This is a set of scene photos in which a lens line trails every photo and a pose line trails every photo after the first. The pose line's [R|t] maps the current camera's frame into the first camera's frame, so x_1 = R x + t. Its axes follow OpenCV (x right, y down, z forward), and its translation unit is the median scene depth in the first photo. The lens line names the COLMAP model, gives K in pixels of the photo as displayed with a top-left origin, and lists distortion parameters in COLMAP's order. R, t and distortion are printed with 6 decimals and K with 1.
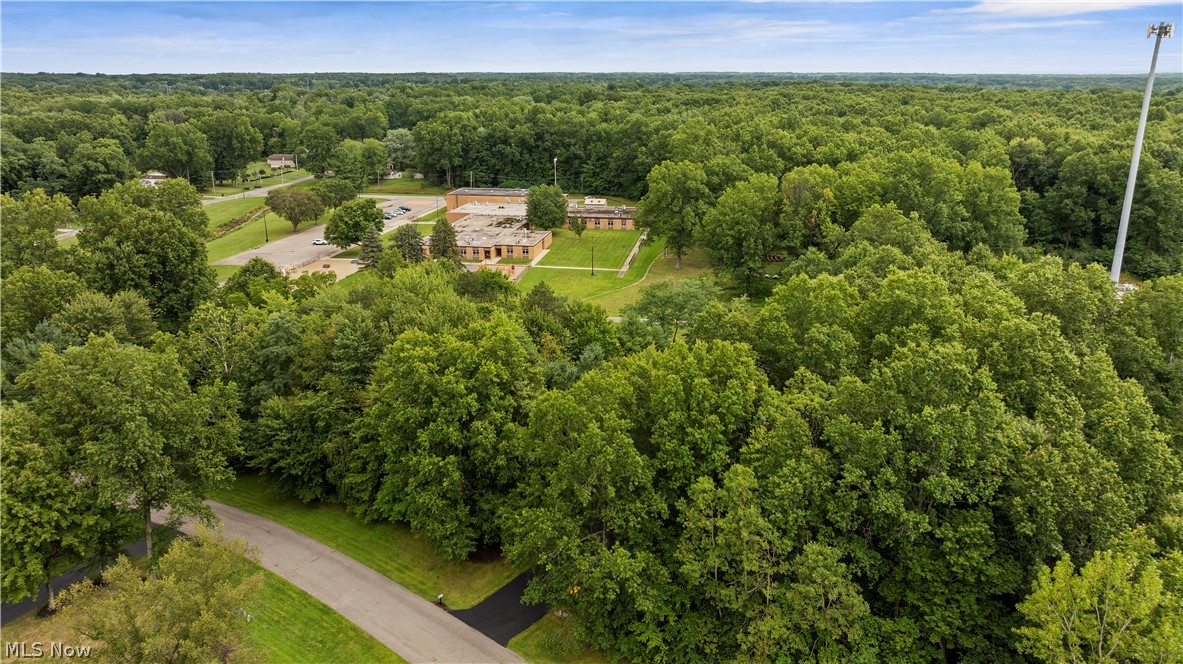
lens RADIAL K [[863.9, 0, 591.5], [0, 863.9, 332.0], [0, 0, 1]] dist [-0.006815, 0.000553]
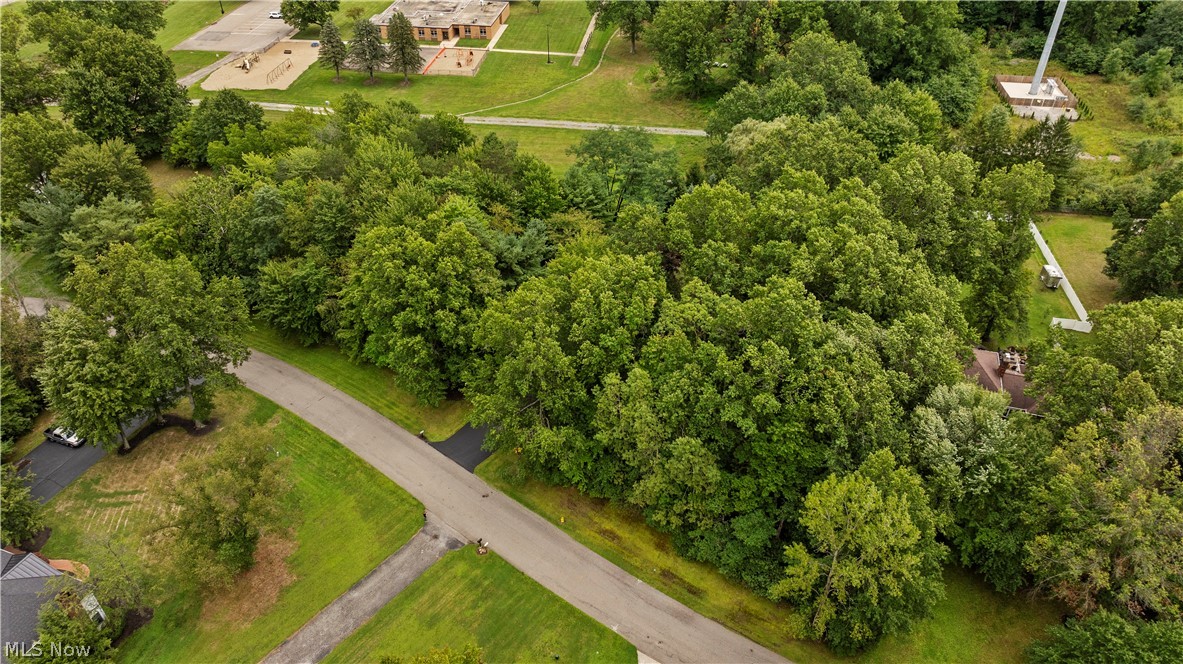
lens RADIAL K [[865.3, 0, 591.5], [0, 865.3, 332.0], [0, 0, 1]] dist [-0.023993, 0.040752]
pose [[0.999643, -0.017242, 0.020399, 0.053487], [0.008862, 0.934569, 0.355672, -0.272218], [-0.025197, -0.355365, 0.934388, -0.164778]]
